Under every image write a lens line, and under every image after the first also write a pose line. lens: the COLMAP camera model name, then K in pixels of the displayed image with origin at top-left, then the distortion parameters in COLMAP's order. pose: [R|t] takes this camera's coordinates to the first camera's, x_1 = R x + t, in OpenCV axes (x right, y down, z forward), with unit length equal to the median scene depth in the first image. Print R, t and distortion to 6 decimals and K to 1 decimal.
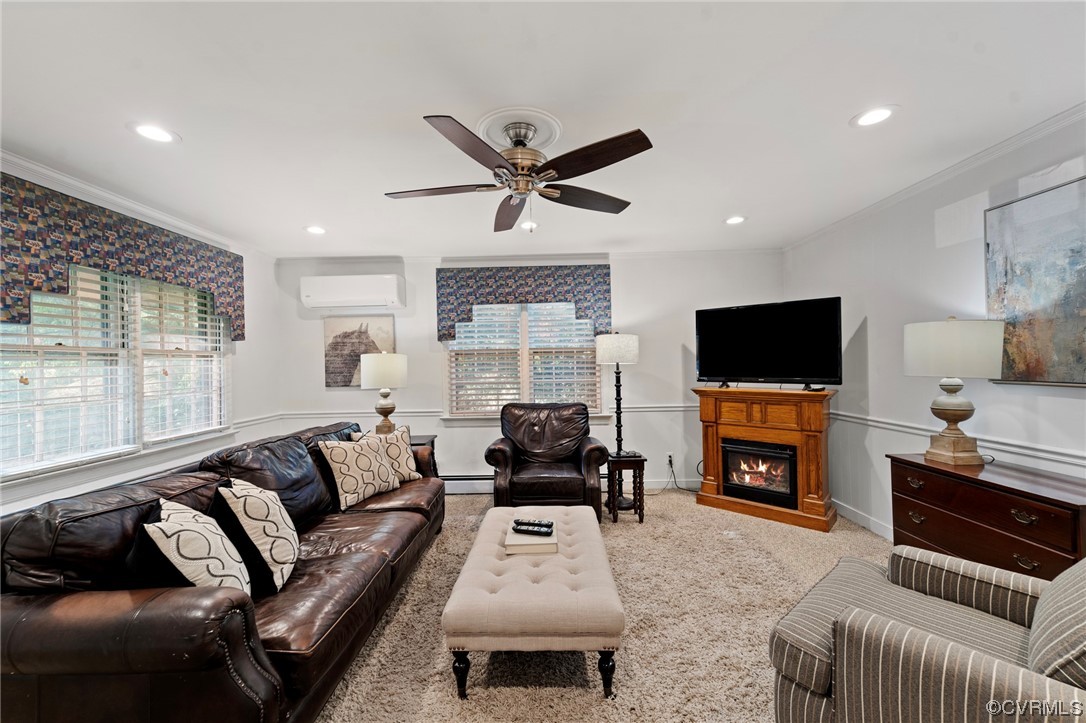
lens RADIAL K [[438.5, 0, 543.0], [0, 438.5, 357.9], [0, 0, 1]] dist [0.009700, -0.000767]
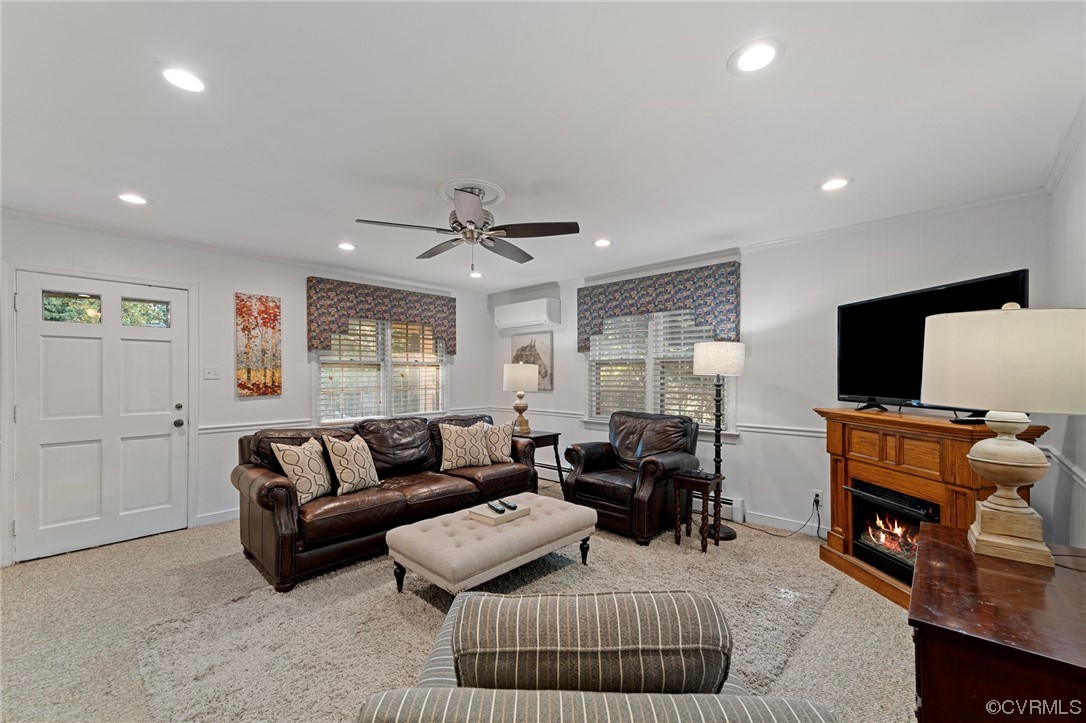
lens RADIAL K [[438.5, 0, 524.3], [0, 438.5, 371.5], [0, 0, 1]] dist [0.009700, -0.000767]
pose [[0.729404, 0.012383, -0.683971, 0.496955], [-0.002665, 0.999880, 0.015261, -0.006570], [0.684078, -0.009309, 0.729349, 0.082777]]
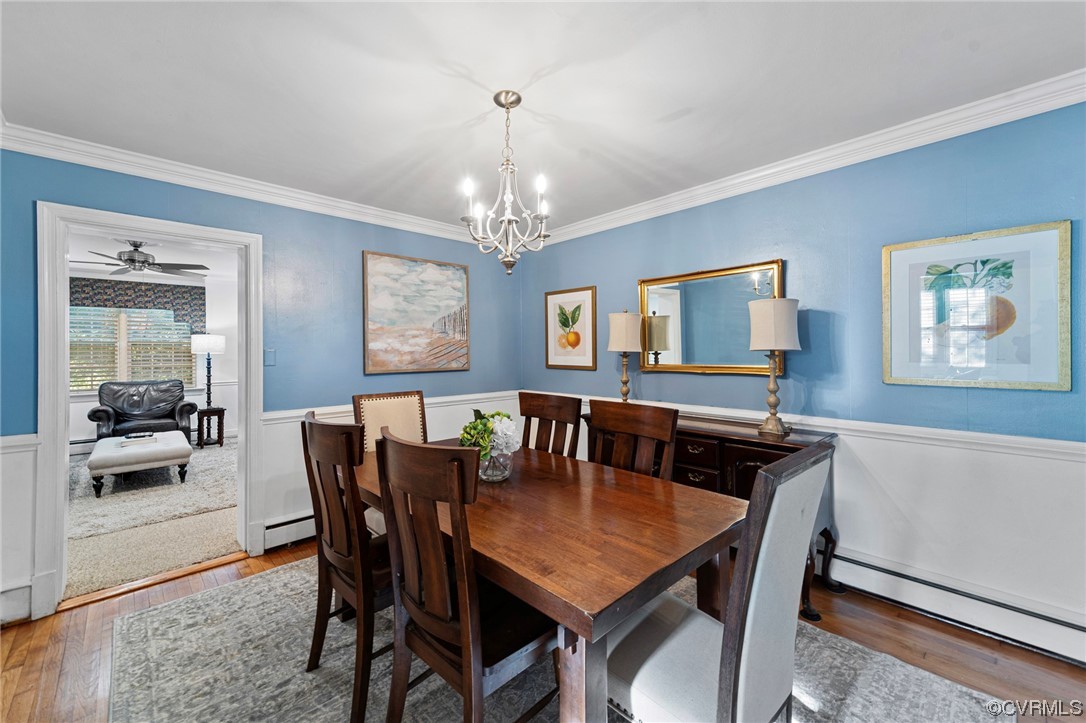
lens RADIAL K [[438.5, 0, 549.4], [0, 438.5, 351.0], [0, 0, 1]] dist [0.009700, -0.000767]
pose [[0.719289, 0.016490, 0.694515, -0.048240], [-0.011357, 0.999864, -0.011977, 0.009871], [-0.694618, 0.000727, 0.719379, -0.986177]]
